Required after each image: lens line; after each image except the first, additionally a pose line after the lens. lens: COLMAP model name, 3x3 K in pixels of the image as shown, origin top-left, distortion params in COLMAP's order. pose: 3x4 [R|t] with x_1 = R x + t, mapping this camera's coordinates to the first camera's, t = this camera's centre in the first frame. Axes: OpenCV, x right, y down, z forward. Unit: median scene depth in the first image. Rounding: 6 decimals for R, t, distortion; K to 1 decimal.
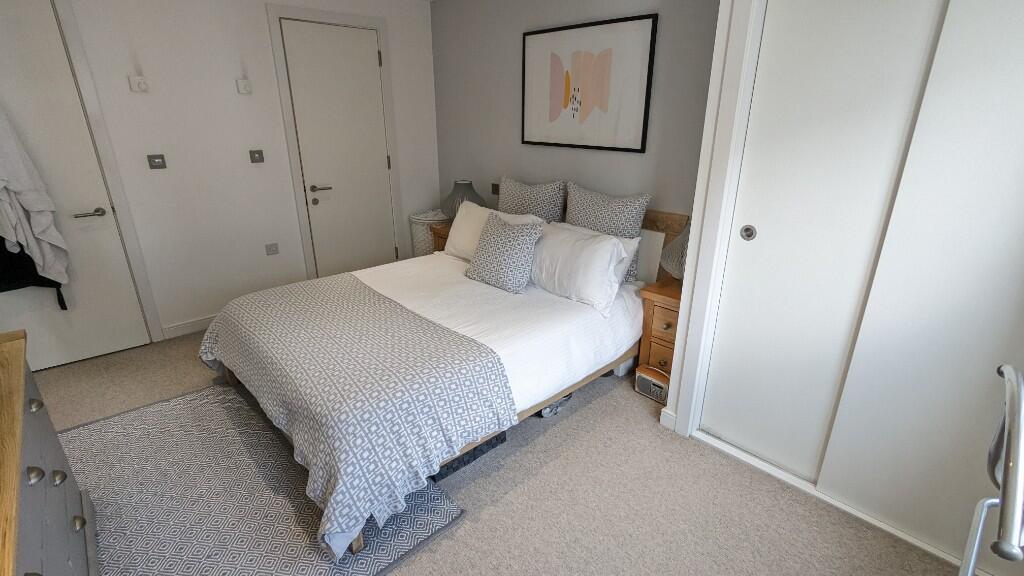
lens RADIAL K [[484.6, 0, 506.0], [0, 484.6, 289.1], [0, 0, 1]] dist [-0.002618, 0.002800]
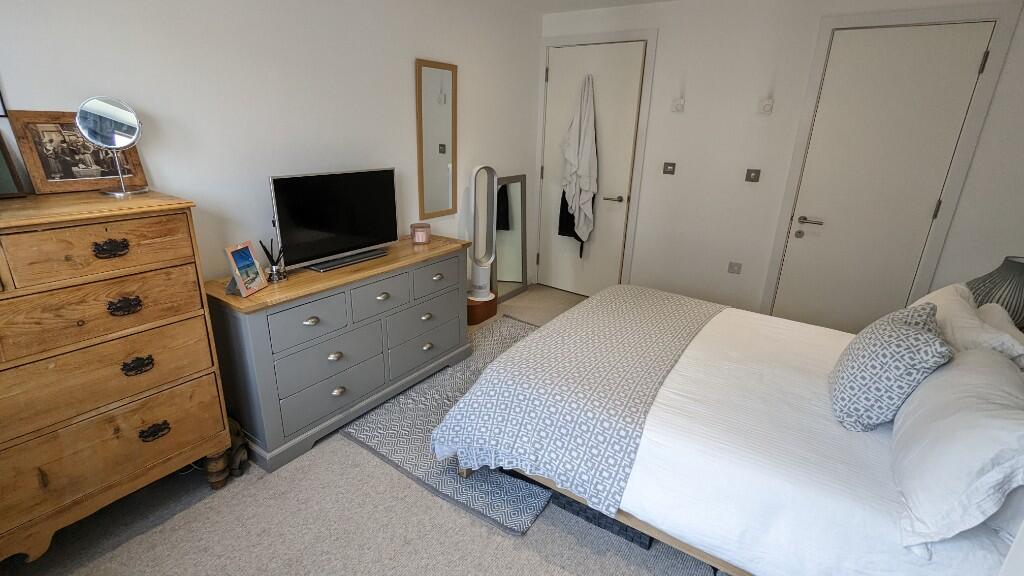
lens RADIAL K [[484.6, 0, 506.1], [0, 484.6, 288.2], [0, 0, 1]] dist [-0.002618, 0.002800]
pose [[0.231372, 0.325244, -0.916888, 0.394410], [-0.368242, 0.901617, 0.226903, -0.118282], [0.900480, 0.285137, 0.328378, 0.322005]]
